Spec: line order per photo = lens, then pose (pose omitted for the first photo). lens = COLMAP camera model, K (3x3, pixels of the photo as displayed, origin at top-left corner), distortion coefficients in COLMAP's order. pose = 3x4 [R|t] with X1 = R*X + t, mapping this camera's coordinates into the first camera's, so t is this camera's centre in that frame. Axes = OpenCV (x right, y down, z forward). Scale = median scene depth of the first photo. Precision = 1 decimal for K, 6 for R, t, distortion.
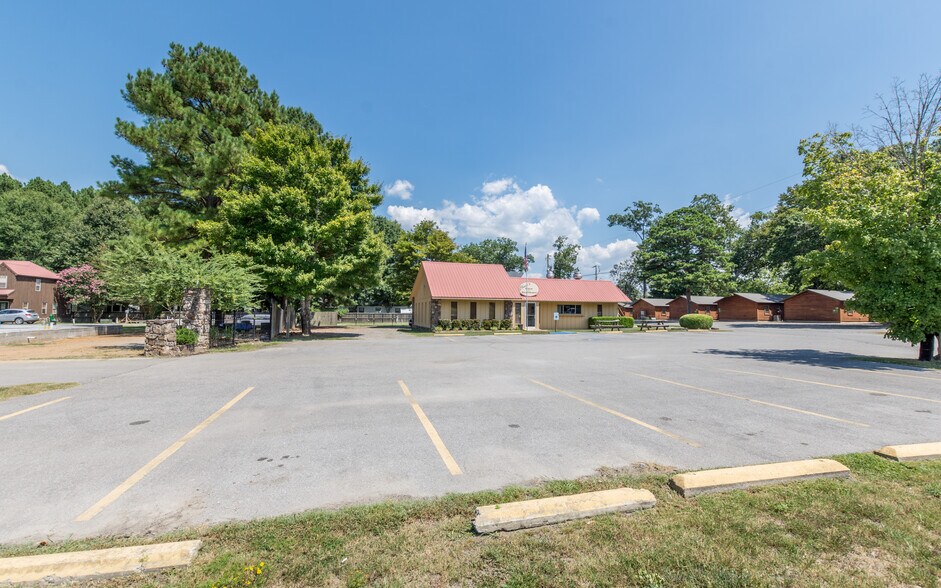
lens RADIAL K [[407.4, 0, 470.5], [0, 407.4, 294.0], [0, 0, 1]] dist [0.000075, 0.000027]
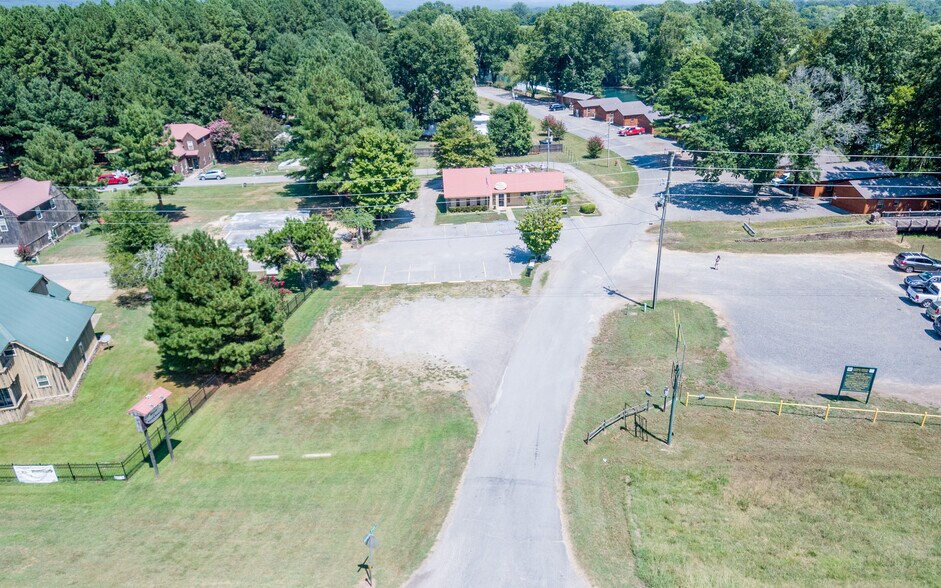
lens RADIAL K [[407.4, 0, 470.5], [0, 407.4, 294.0], [0, 0, 1]] dist [0.000075, 0.000027]
pose [[0.984325, 0.060917, -0.165512, 0.219538], [0.019314, 0.895581, 0.444479, -0.252652], [0.175306, -0.440708, 0.880366, -0.536782]]
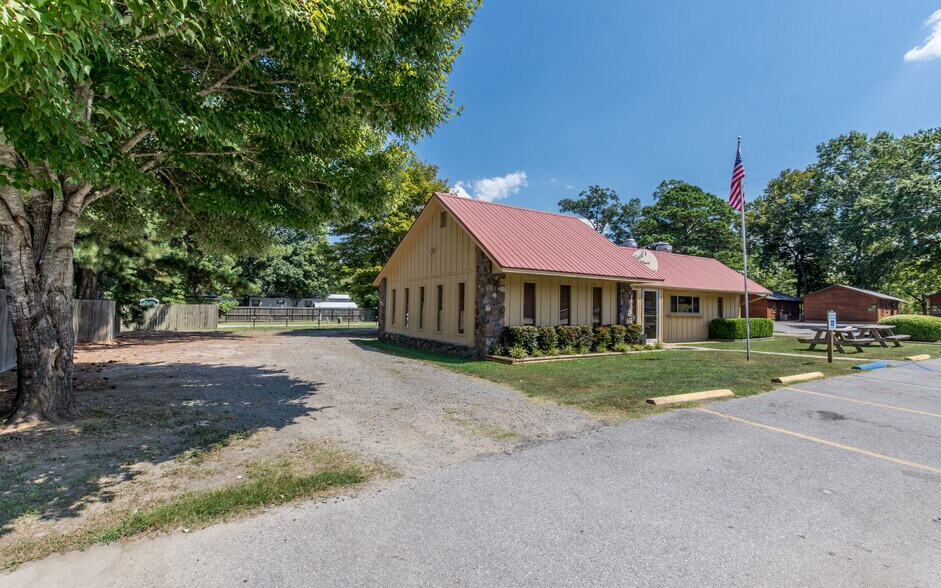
lens RADIAL K [[407.4, 0, 470.5], [0, 407.4, 294.0], [0, 0, 1]] dist [0.000075, 0.000027]
pose [[0.971963, 0.016982, 0.234519, -0.115853], [-0.019804, 0.999757, 0.009684, 0.015911], [-0.234297, -0.014057, 0.972063, 0.358448]]
